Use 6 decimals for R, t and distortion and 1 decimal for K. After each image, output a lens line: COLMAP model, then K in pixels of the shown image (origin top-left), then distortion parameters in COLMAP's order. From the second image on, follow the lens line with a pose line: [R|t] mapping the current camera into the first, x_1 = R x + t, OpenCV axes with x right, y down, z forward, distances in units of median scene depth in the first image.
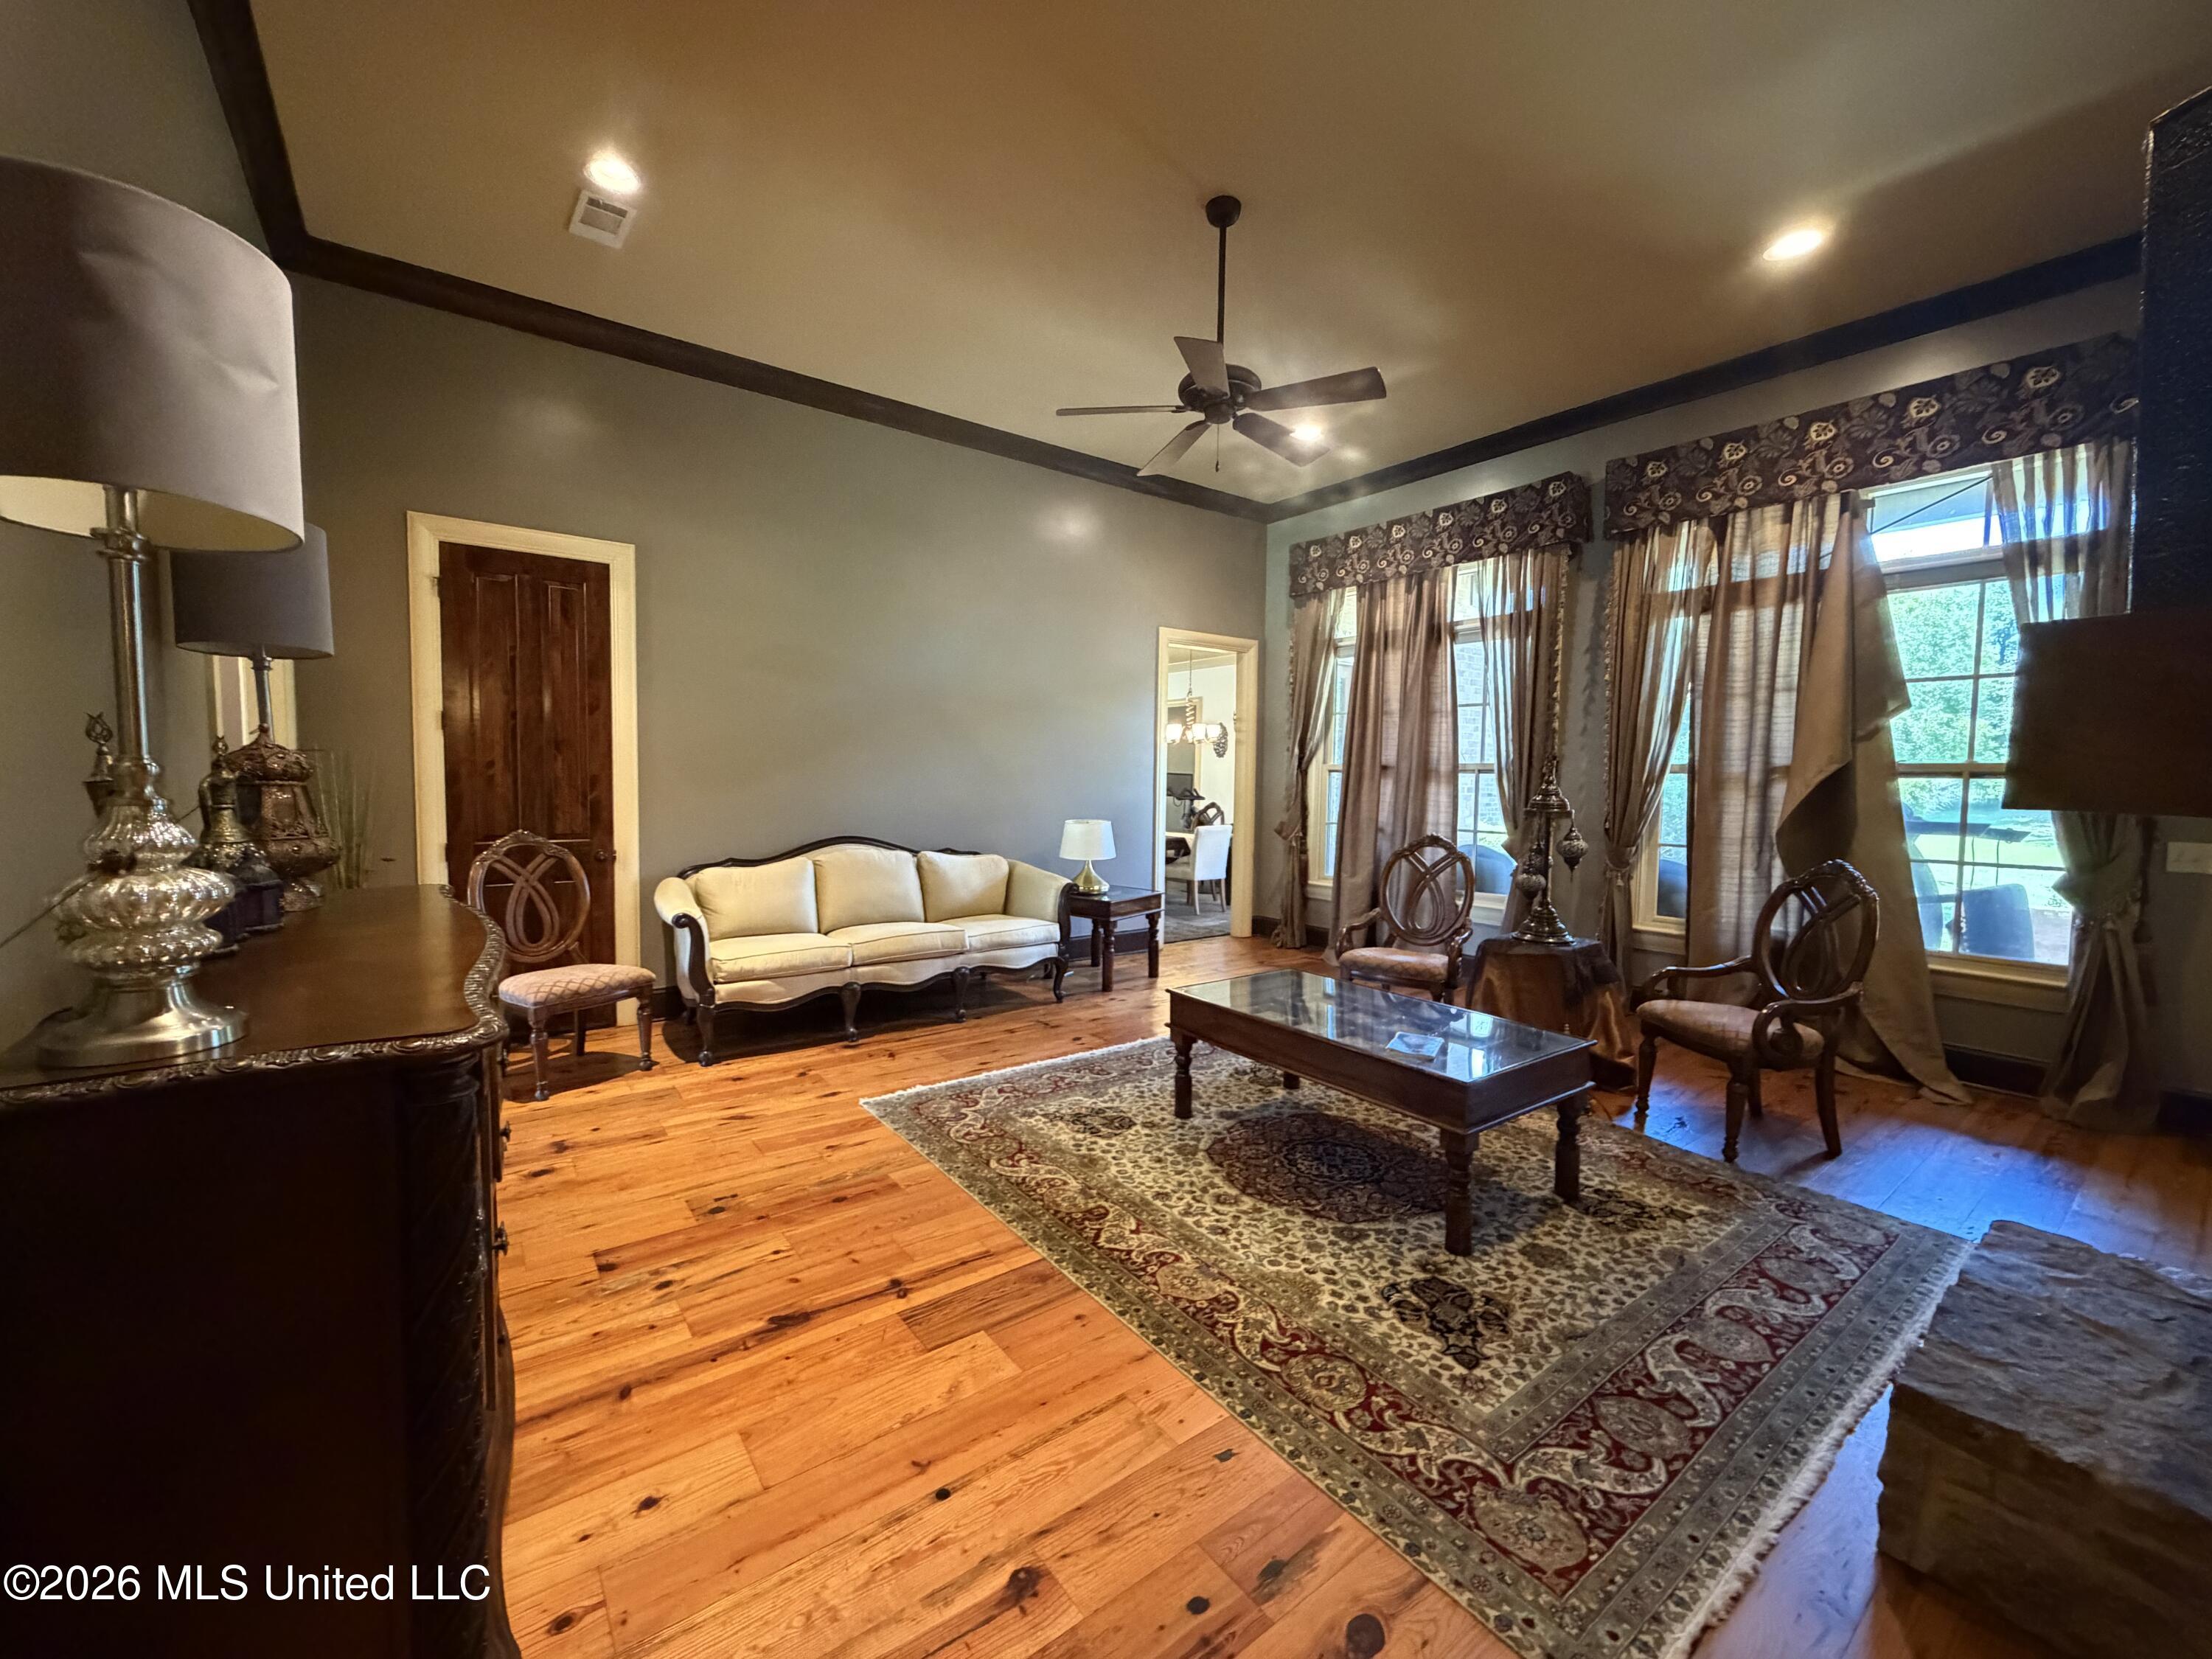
lens RADIAL K [[886.6, 0, 1098.4], [0, 886.6, 829.9], [0, 0, 1]] dist [0.002512, -0.000832]
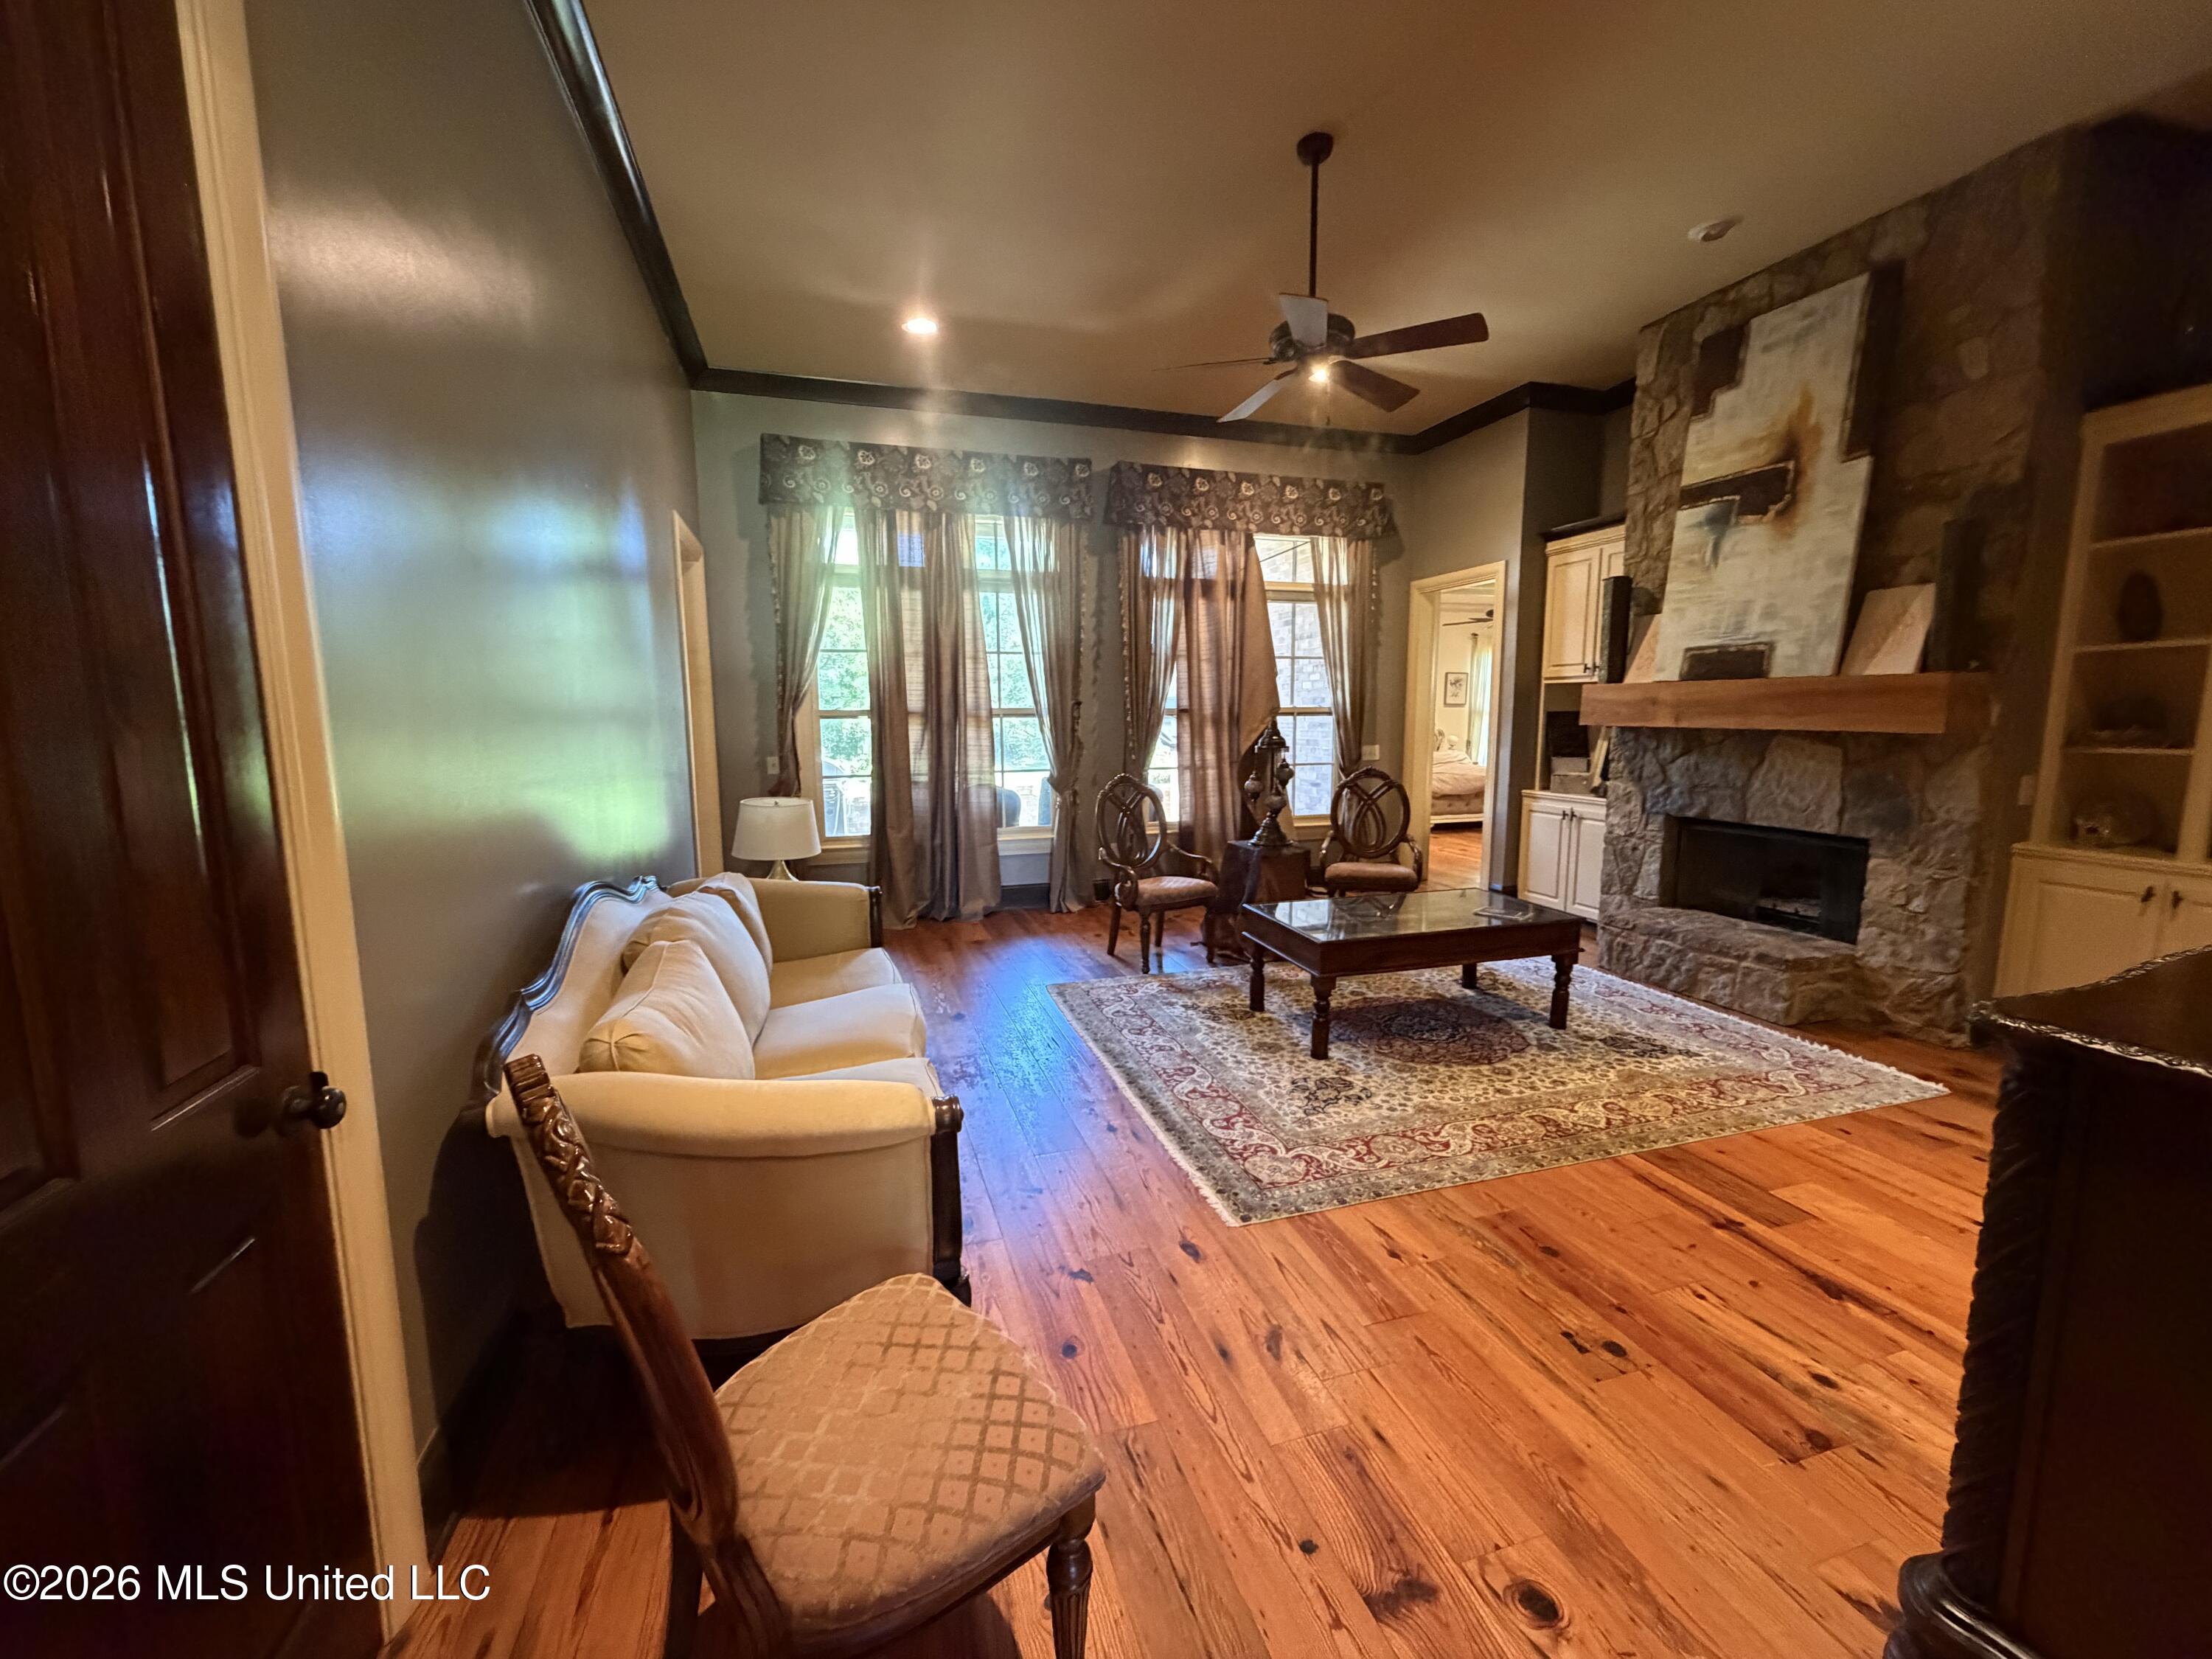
lens RADIAL K [[886.6, 0, 1099.1], [0, 886.6, 834.4], [0, 0, 1]] dist [0.002512, -0.000832]
pose [[0.328485, -0.142594, 0.933683, -1.024991], [0.068841, 0.989523, 0.126903, -0.095866], [-0.941997, 0.022590, 0.334860, 0.985996]]
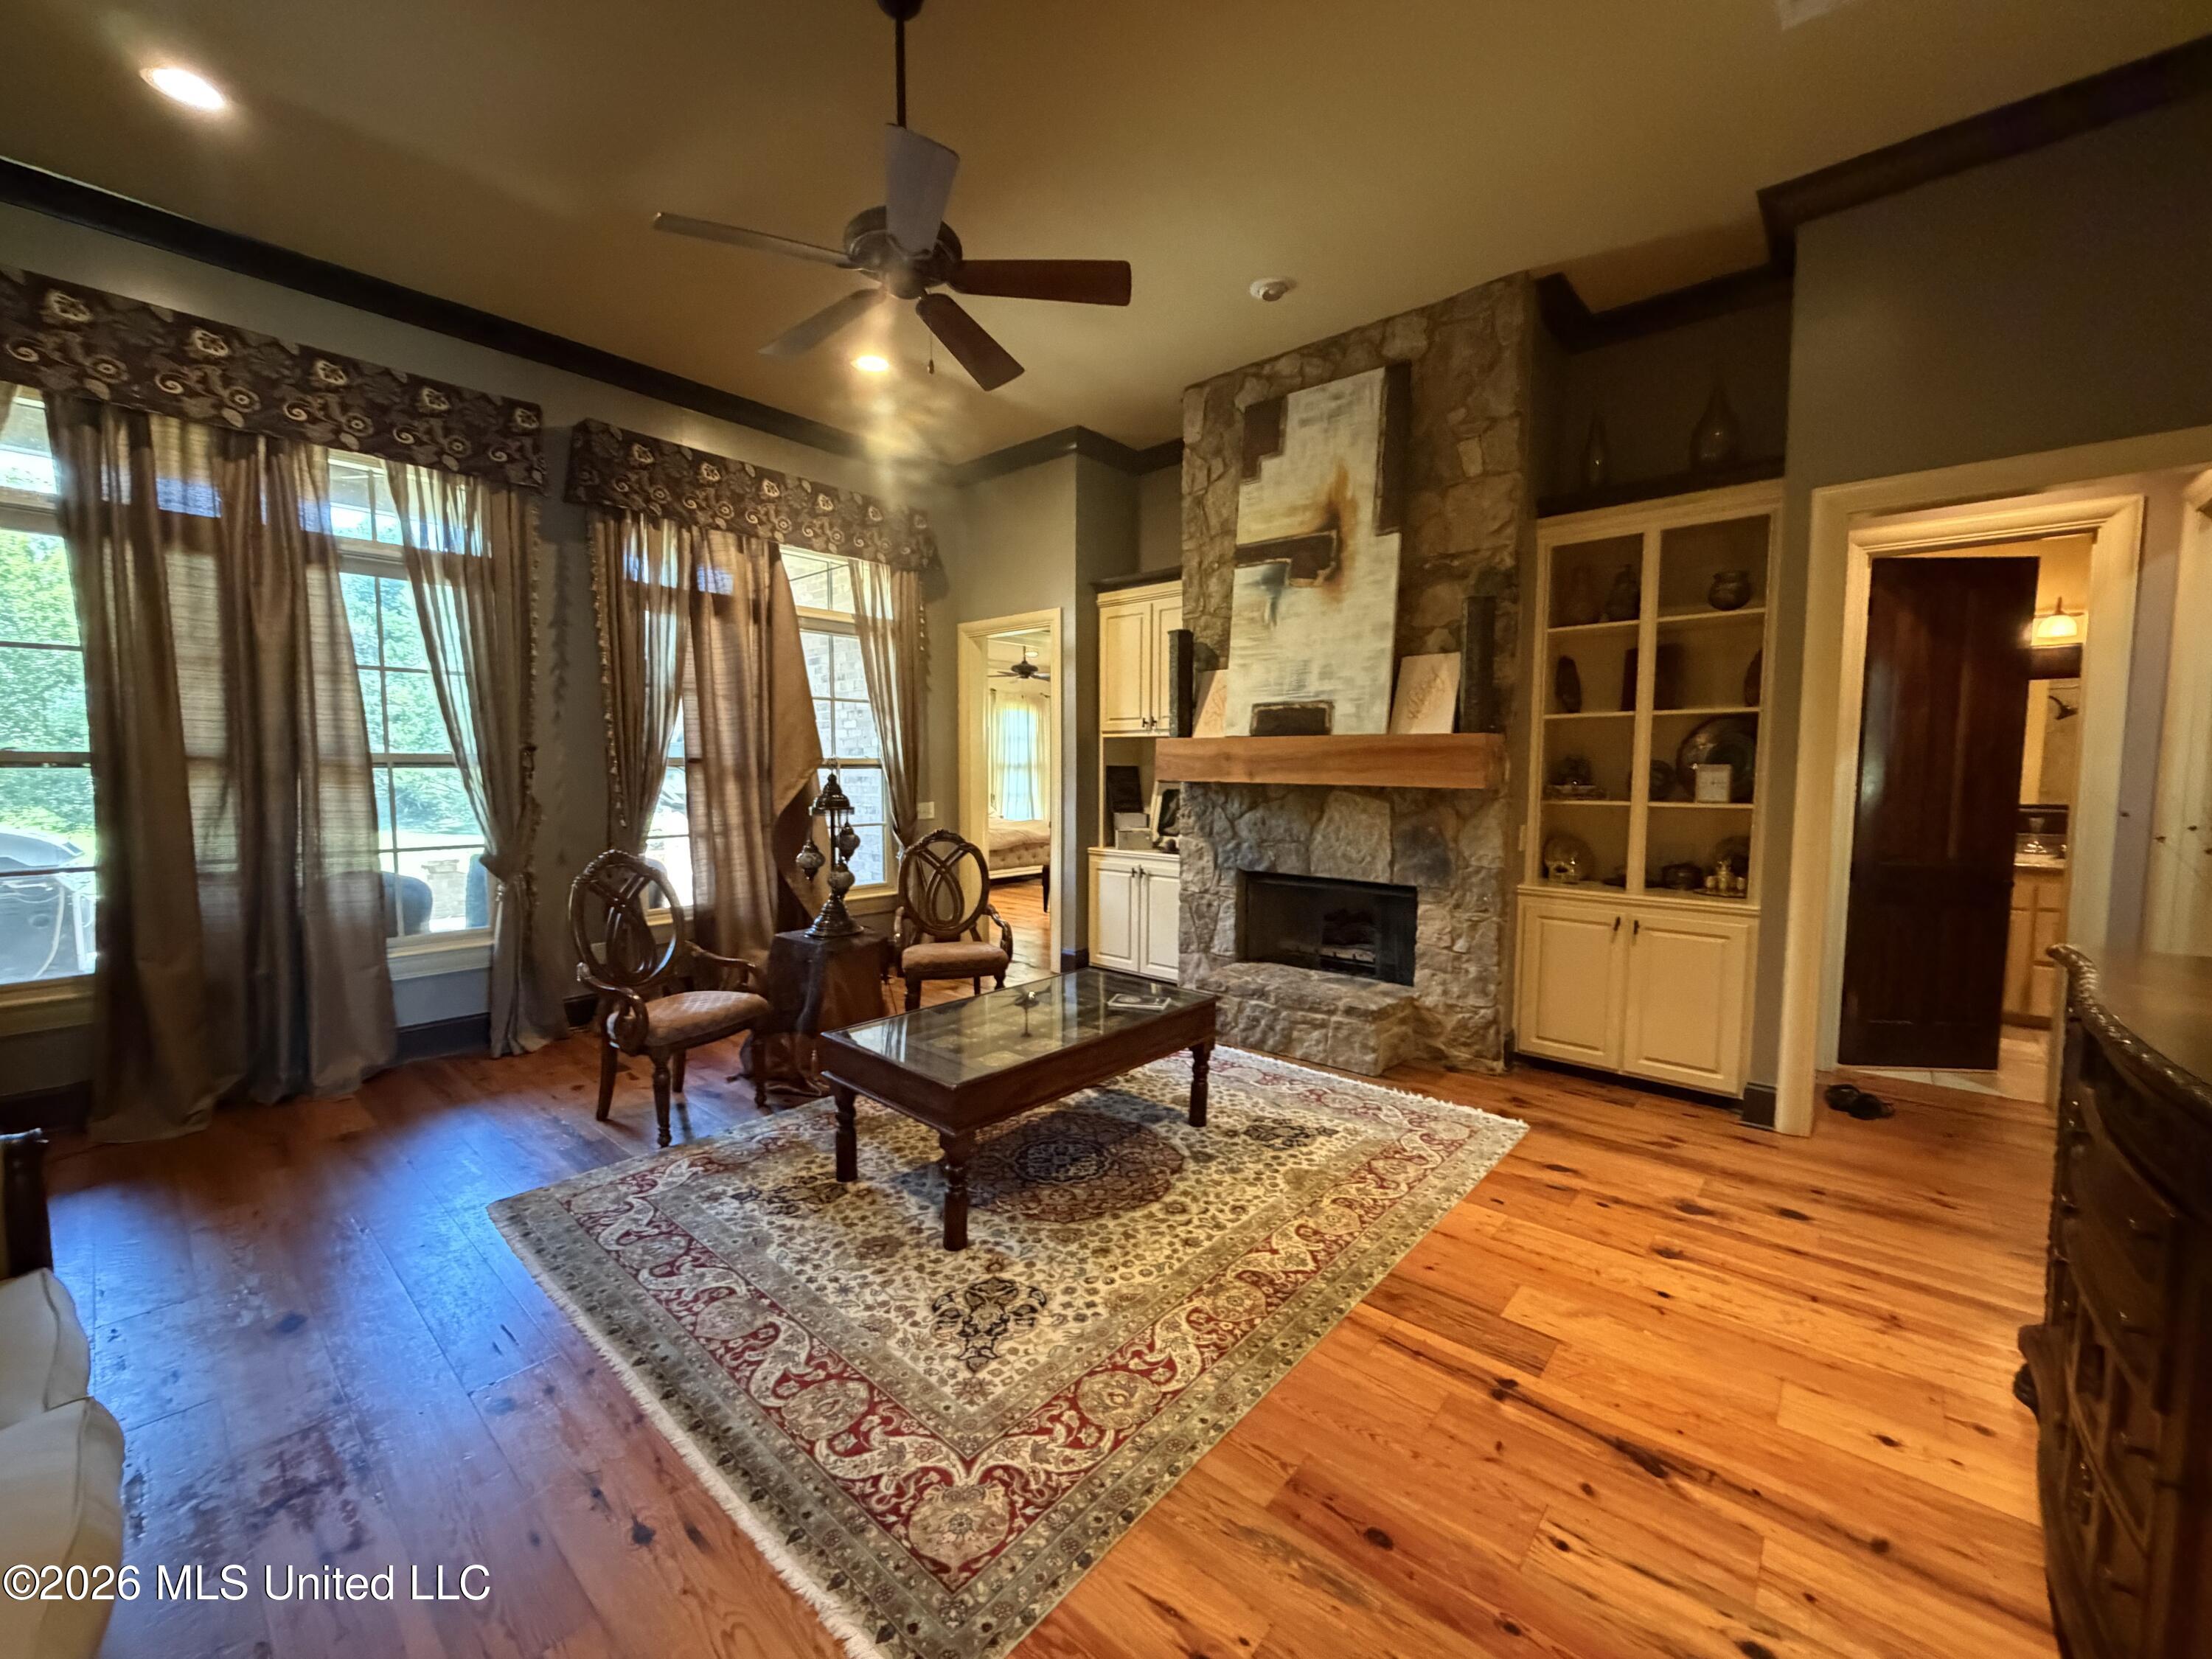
lens RADIAL K [[886.6, 0, 1100.2], [0, 886.6, 829.5], [0, 0, 1]] dist [0.002512, -0.000832]
pose [[-0.214722, -0.083970, 0.973059, -0.690020], [0.054719, 0.993698, 0.097825, -0.098472], [-0.975141, 0.074250, -0.208774, 1.121424]]
